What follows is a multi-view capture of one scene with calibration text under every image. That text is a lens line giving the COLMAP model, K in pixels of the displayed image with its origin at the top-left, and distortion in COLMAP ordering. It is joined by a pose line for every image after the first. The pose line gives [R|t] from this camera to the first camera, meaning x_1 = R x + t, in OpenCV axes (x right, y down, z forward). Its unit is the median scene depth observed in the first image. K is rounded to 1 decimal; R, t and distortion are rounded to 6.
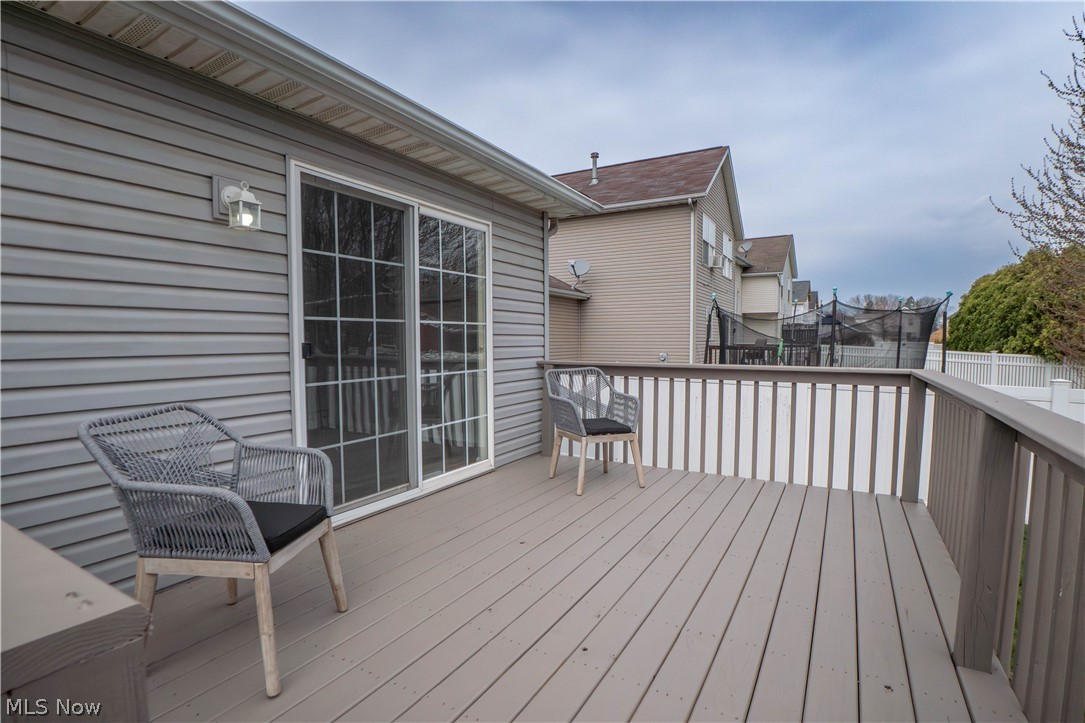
lens RADIAL K [[531.6, 0, 543.9], [0, 531.6, 370.3], [0, 0, 1]] dist [-0.045051, 0.006706]
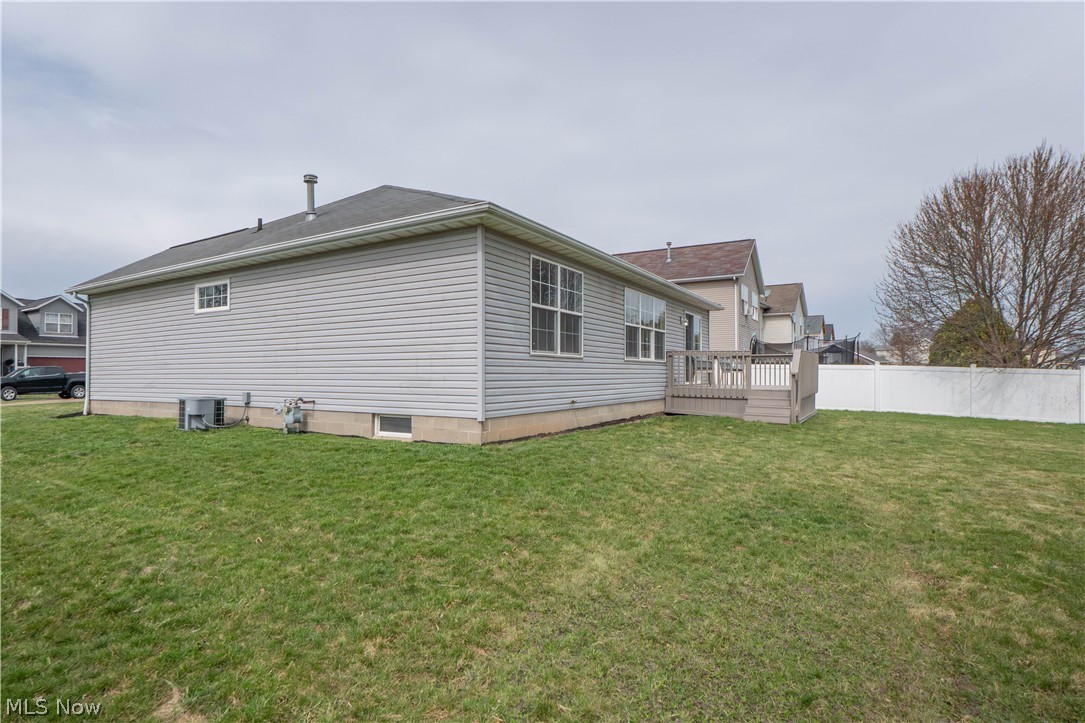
lens RADIAL K [[531.6, 0, 543.9], [0, 531.6, 370.3], [0, 0, 1]] dist [-0.045051, 0.006706]
pose [[0.999466, 0.001718, -0.032646, -0.215655], [-0.003654, 0.998232, -0.059331, 0.063868], [0.032486, 0.059419, 0.997704, -0.541973]]
